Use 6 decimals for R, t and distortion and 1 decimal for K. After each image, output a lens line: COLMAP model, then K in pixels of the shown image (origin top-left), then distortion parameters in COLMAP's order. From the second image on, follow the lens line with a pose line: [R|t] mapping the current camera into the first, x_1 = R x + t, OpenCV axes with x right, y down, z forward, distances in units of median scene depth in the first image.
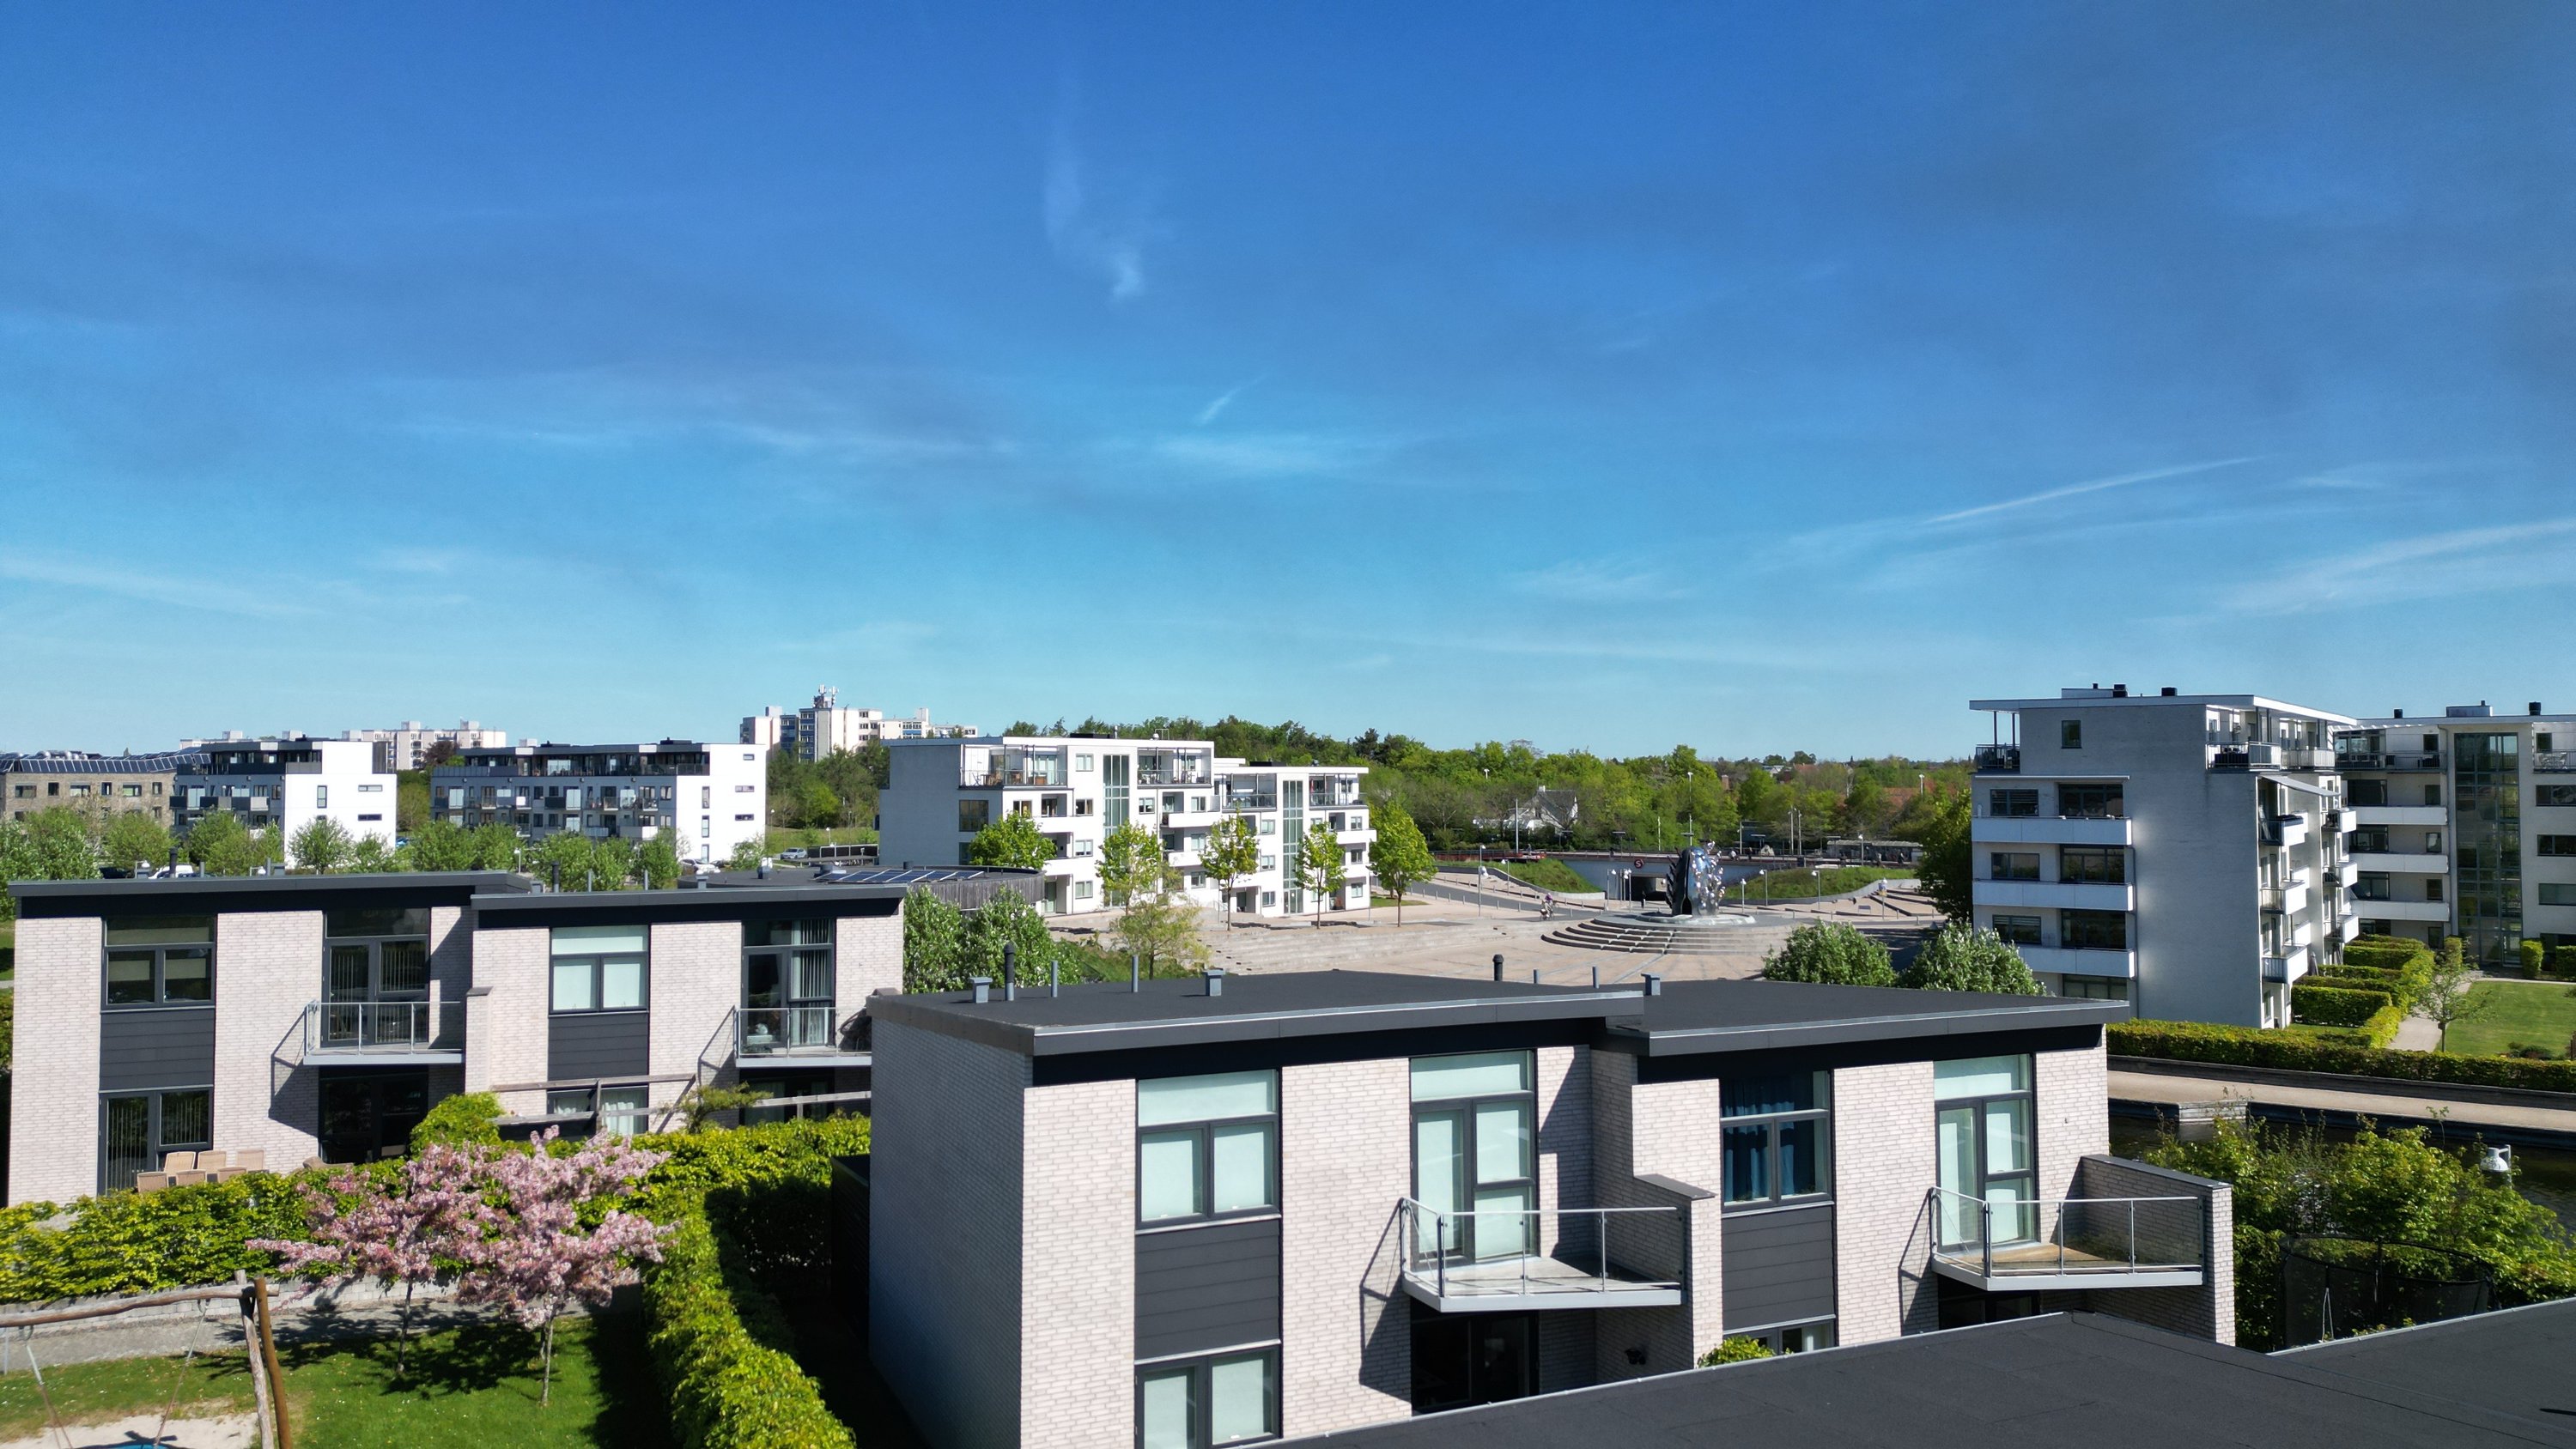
lens RADIAL K [[1784.0, 0, 1273.7], [0, 1784.0, 706.8], [0, 0, 1]] dist [0.080555, -0.067429]
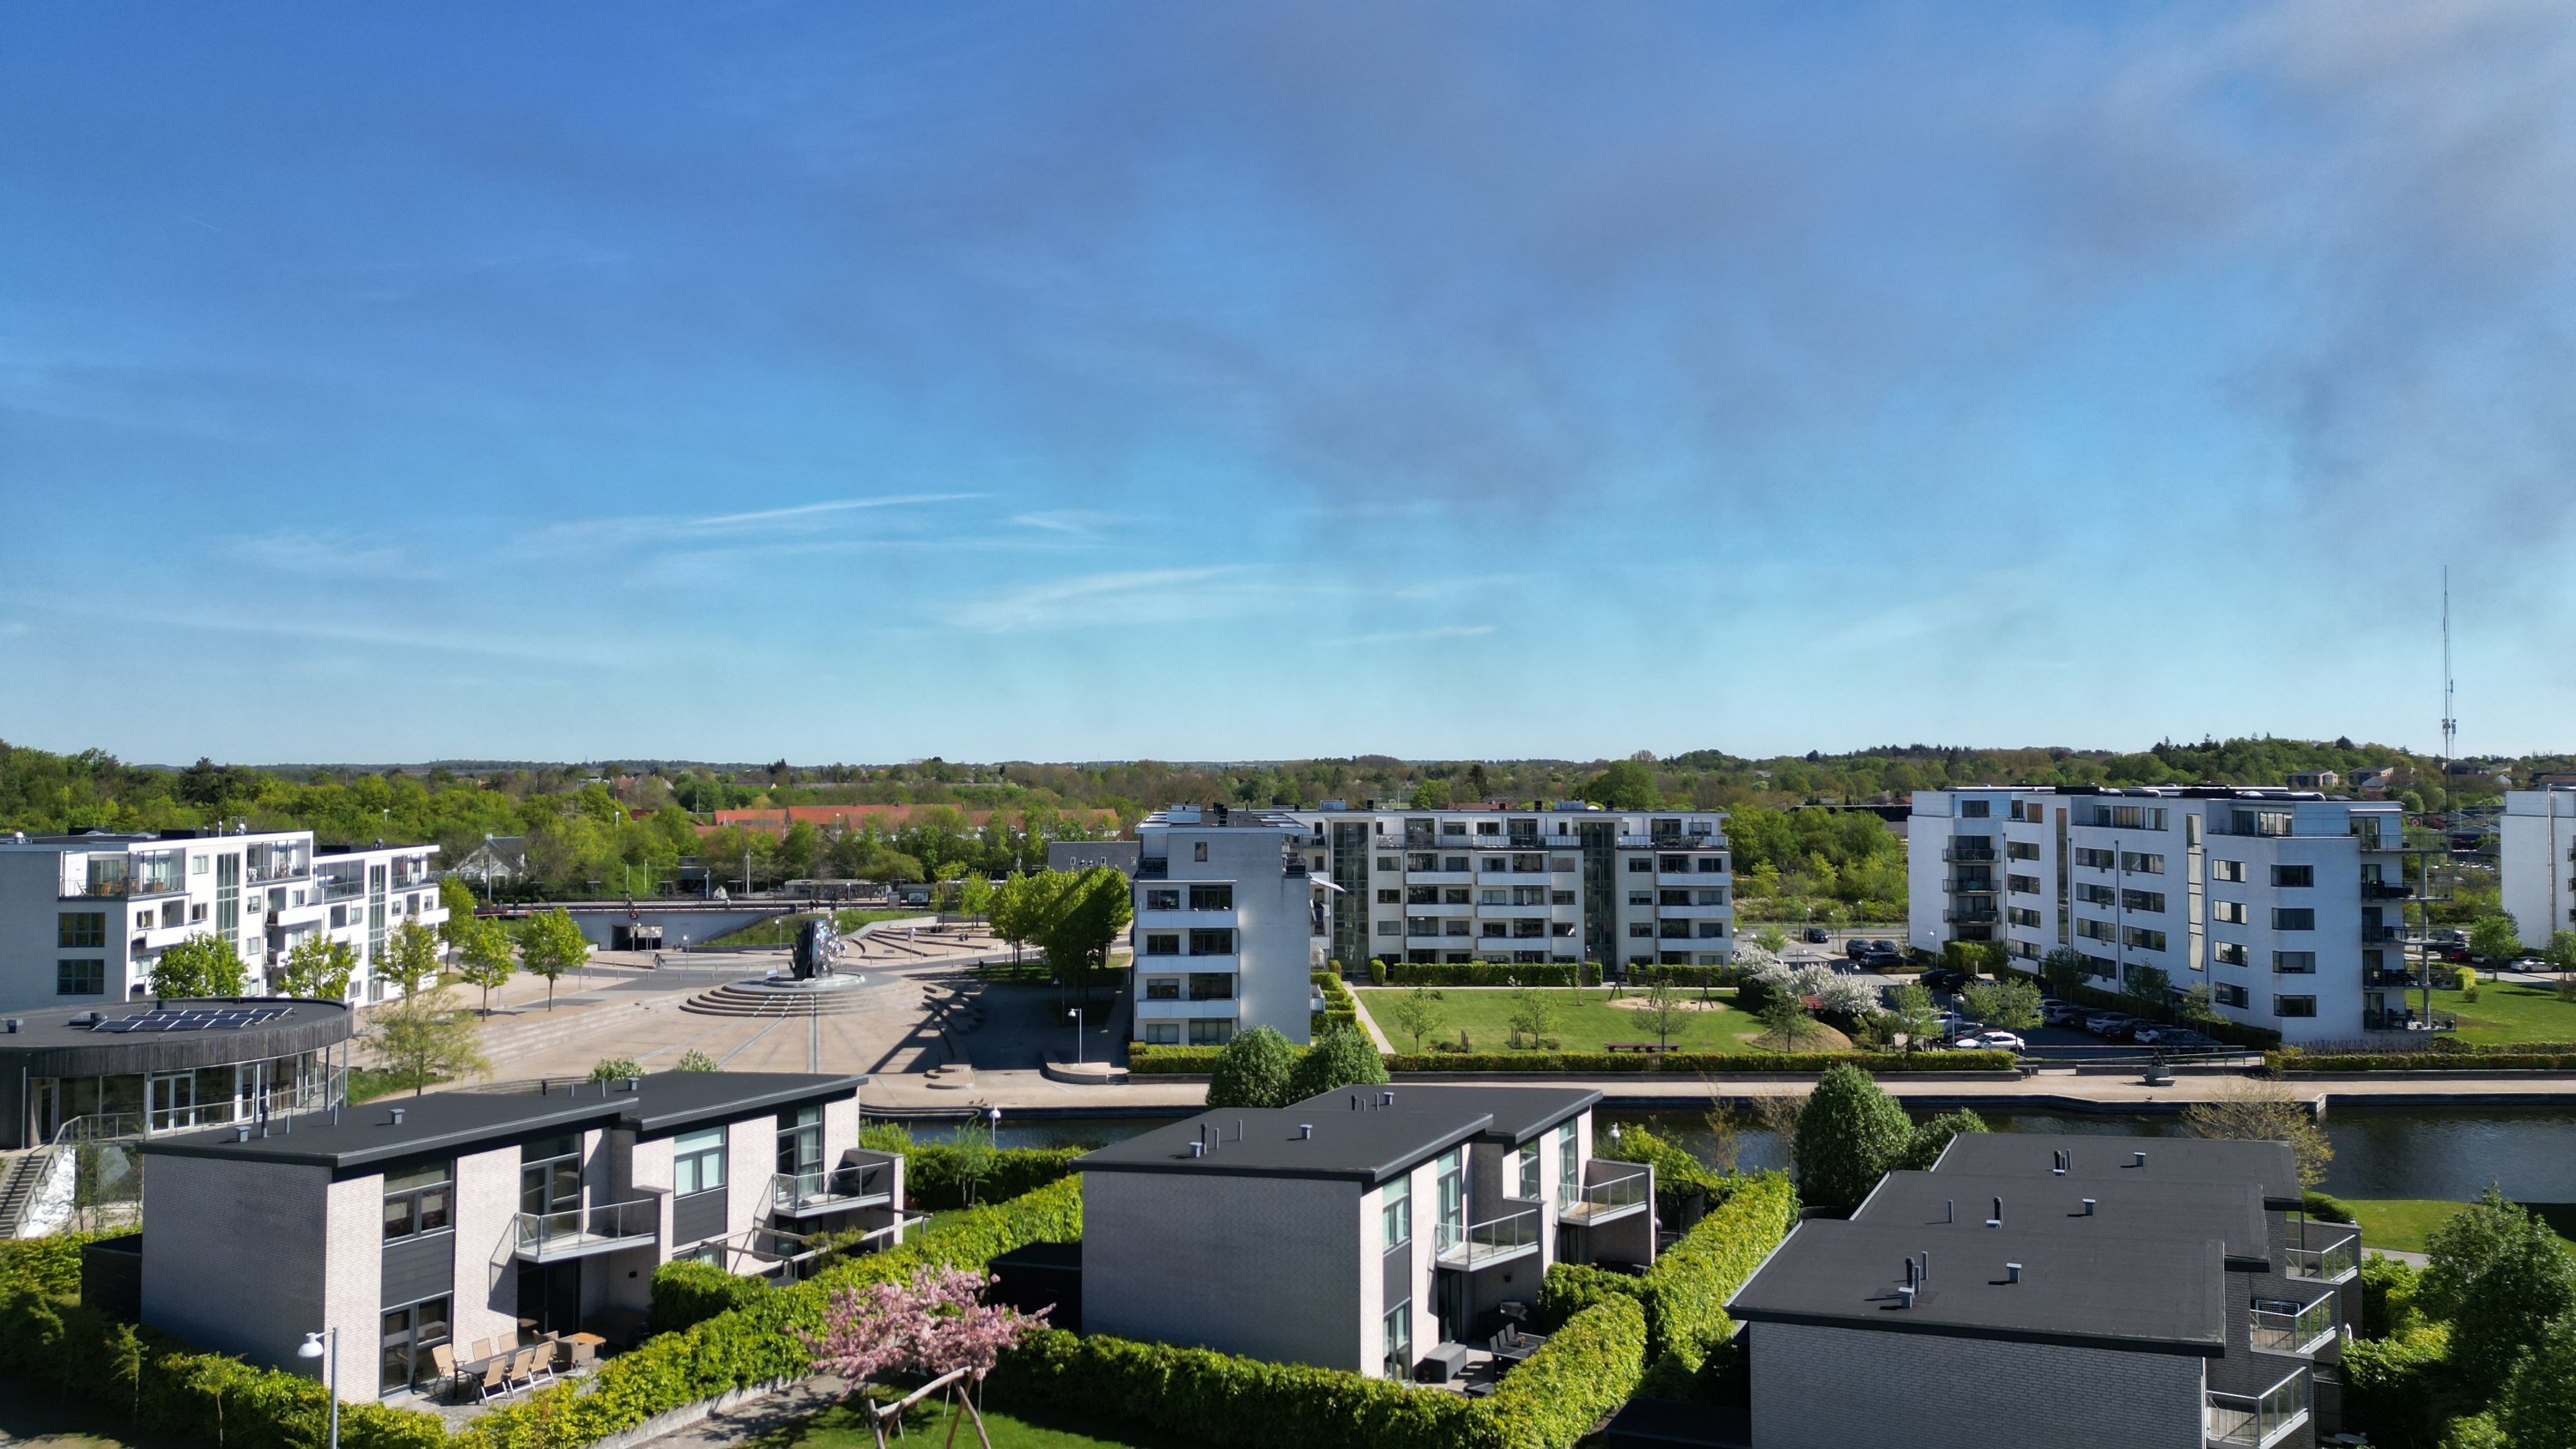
lens RADIAL K [[1784.0, 0, 1294.7], [0, 1784.0, 710.8], [0, 0, 1]] dist [0.080555, -0.067429]
pose [[0.780496, 0.023738, 0.624710, -0.406052], [-0.026031, 0.999646, -0.005462, -0.093857], [-0.624619, -0.011999, 0.780838, -0.168675]]
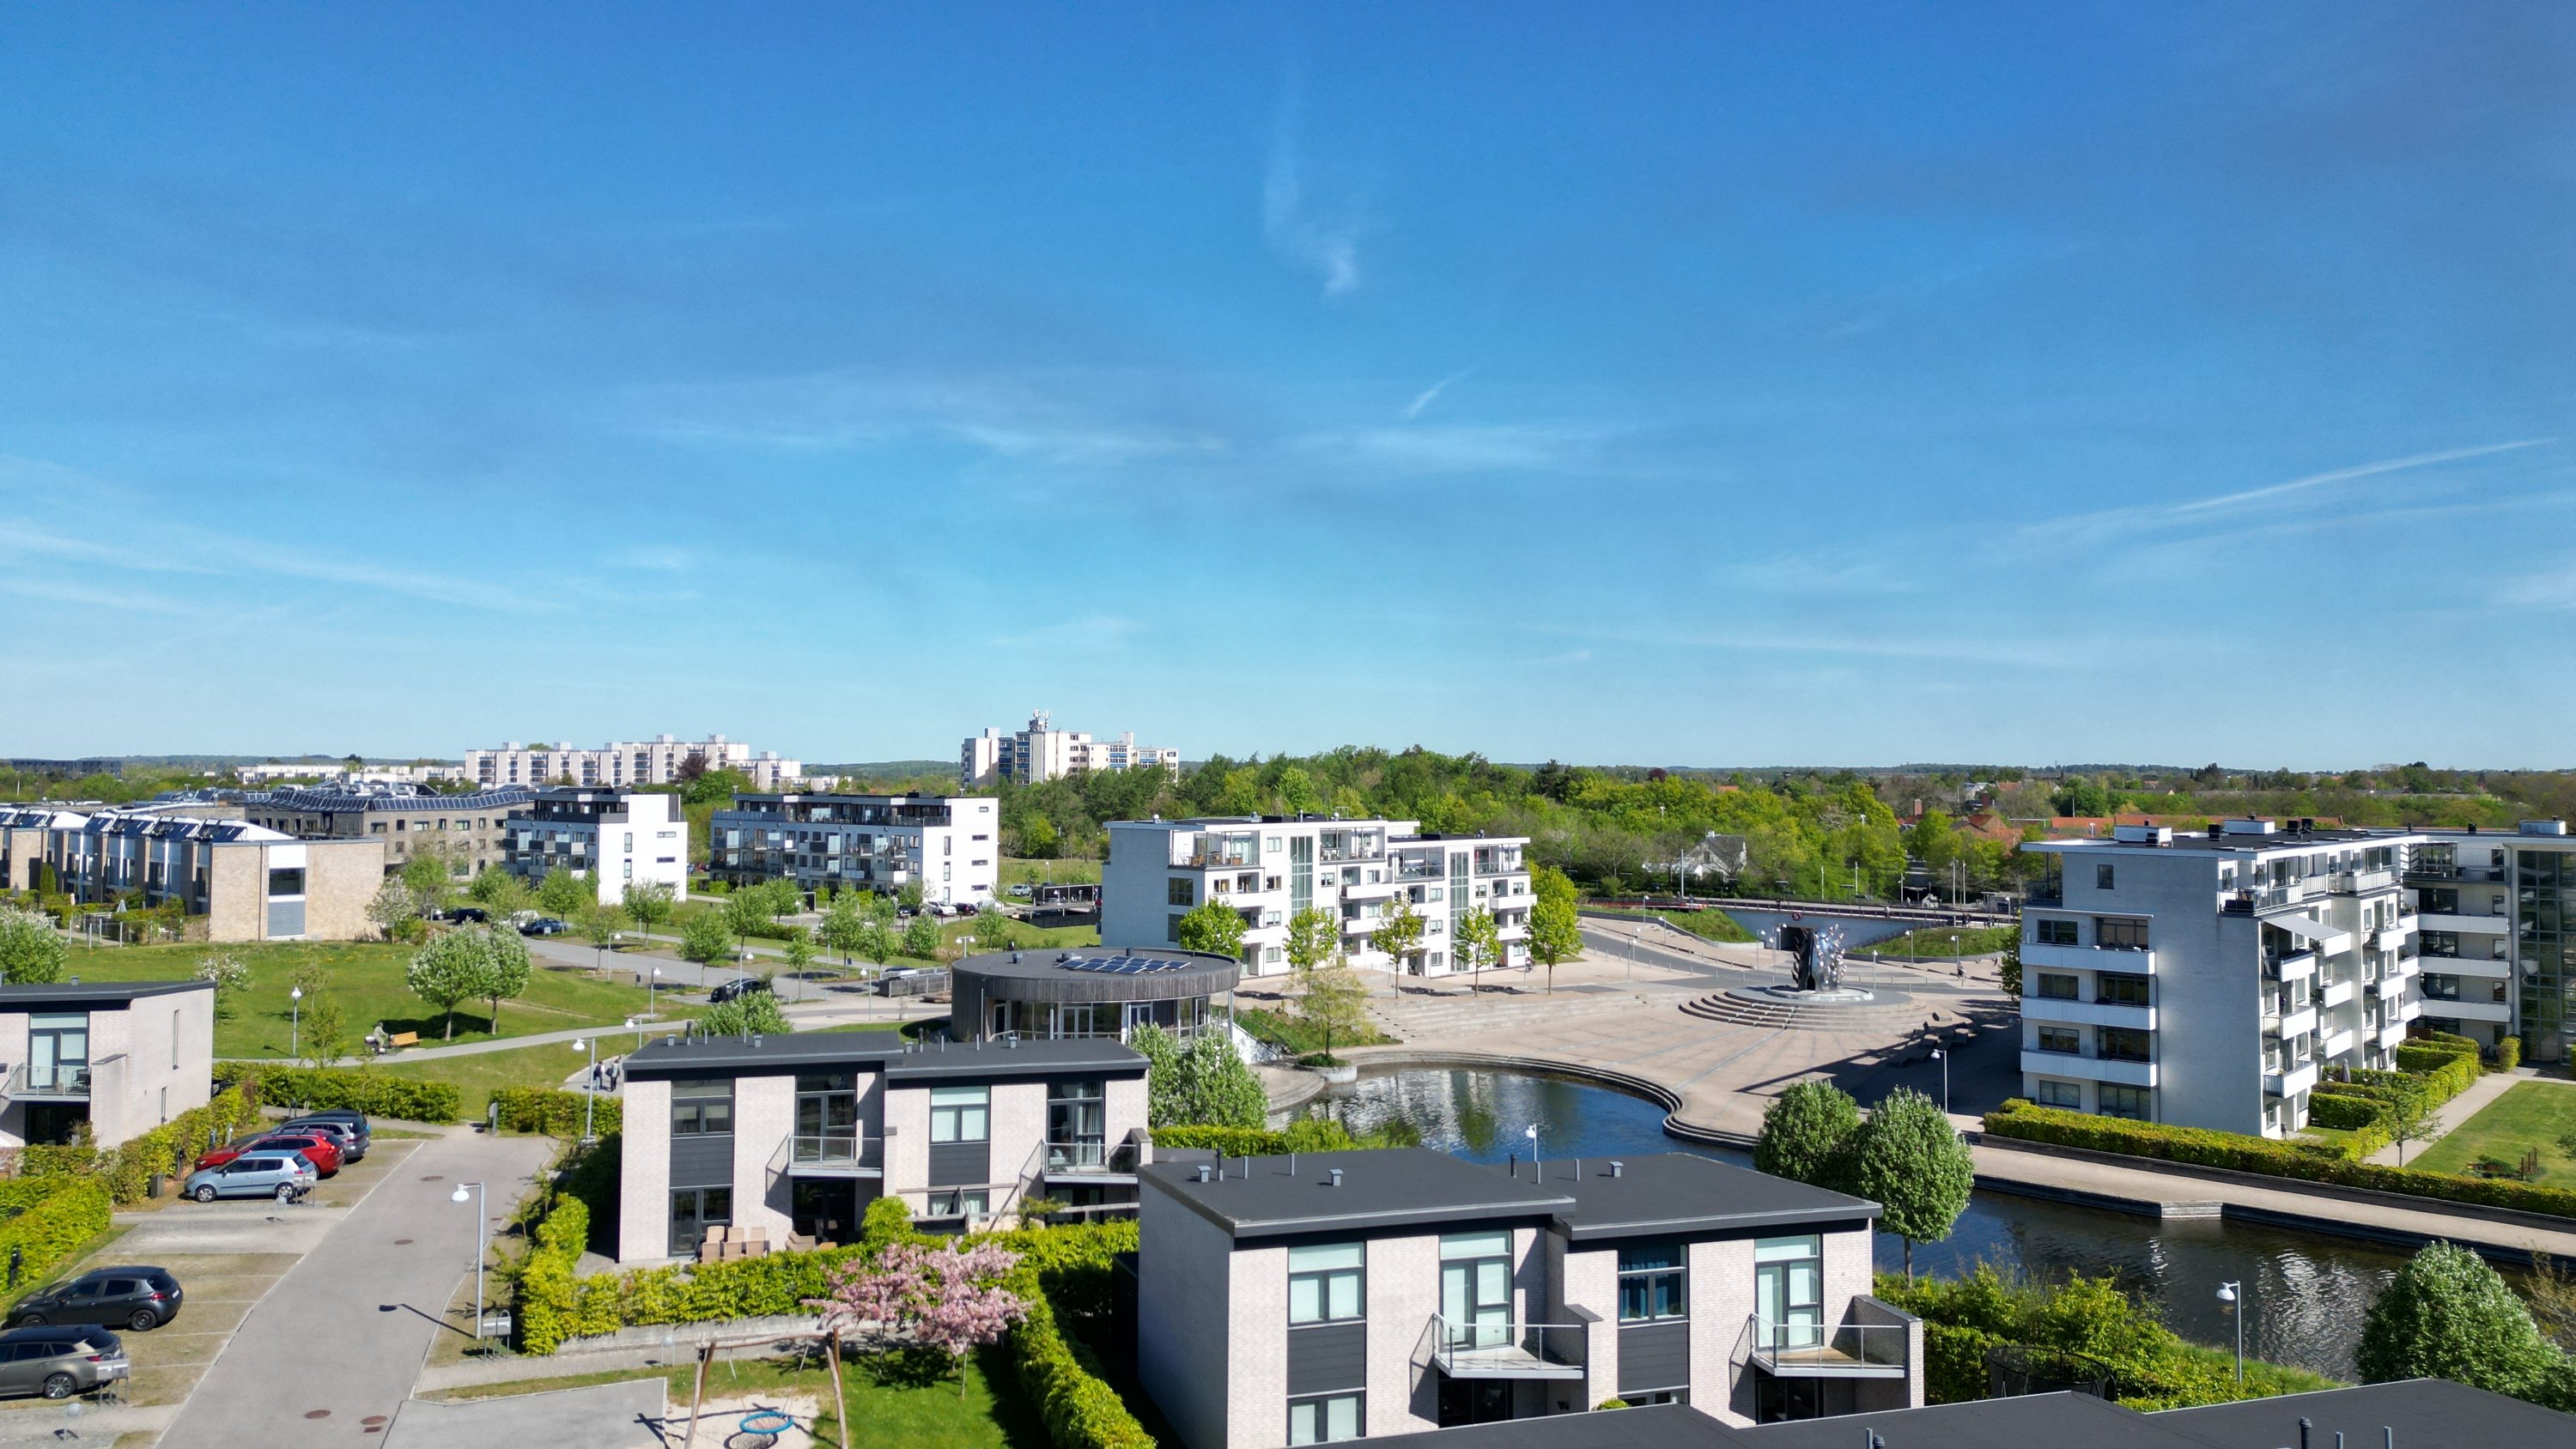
lens RADIAL K [[1784.0, 0, 1279.6], [0, 1784.0, 705.8], [0, 0, 1]] dist [0.080555, -0.067429]
pose [[0.994388, 0.007060, -0.105559, 0.029331], [-0.006772, 0.999972, 0.003086, -0.098212], [0.105578, -0.002354, 0.994408, -0.235945]]
